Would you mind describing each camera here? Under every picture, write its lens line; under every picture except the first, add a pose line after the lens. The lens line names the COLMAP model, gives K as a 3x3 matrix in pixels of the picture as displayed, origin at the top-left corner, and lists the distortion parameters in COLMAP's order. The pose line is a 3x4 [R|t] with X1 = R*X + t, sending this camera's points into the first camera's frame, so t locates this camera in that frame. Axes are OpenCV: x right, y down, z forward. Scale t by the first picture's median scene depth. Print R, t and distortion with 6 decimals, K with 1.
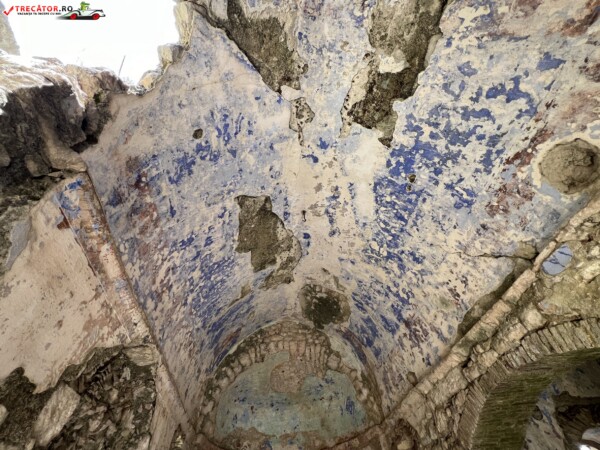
lens RADIAL K [[240.8, 0, 300.5], [0, 240.8, 226.0], [0, 0, 1]] dist [-0.001643, 0.000631]
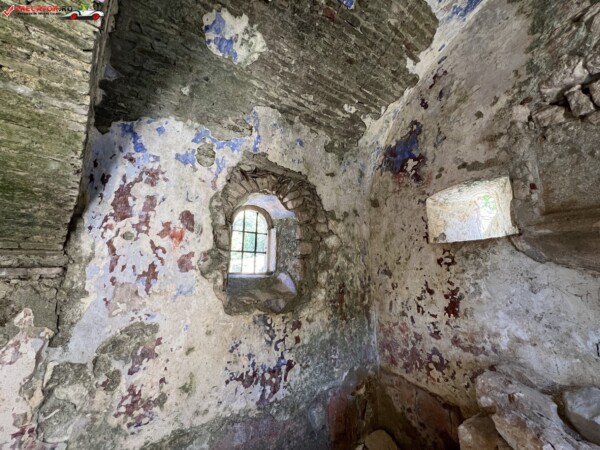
lens RADIAL K [[240.8, 0, 300.5], [0, 240.8, 226.0], [0, 0, 1]] dist [-0.001643, 0.000631]
pose [[0.787839, 0.186300, 0.587028, 0.707217], [-0.532838, 0.684180, 0.497978, 0.372320], [-0.308860, -0.705117, 0.638291, 0.310963]]
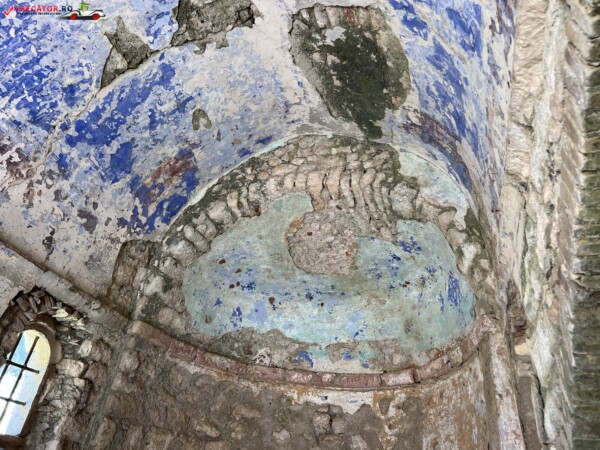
lens RADIAL K [[455.0, 0, 300.1], [0, 455.0, 228.3], [0, 0, 1]] dist [0.049627, -0.058887]
pose [[0.894411, -0.081523, -0.439754, 0.439779], [0.236886, 0.920354, 0.311182, 0.435926], [0.379361, -0.382496, 0.842485, 0.330496]]
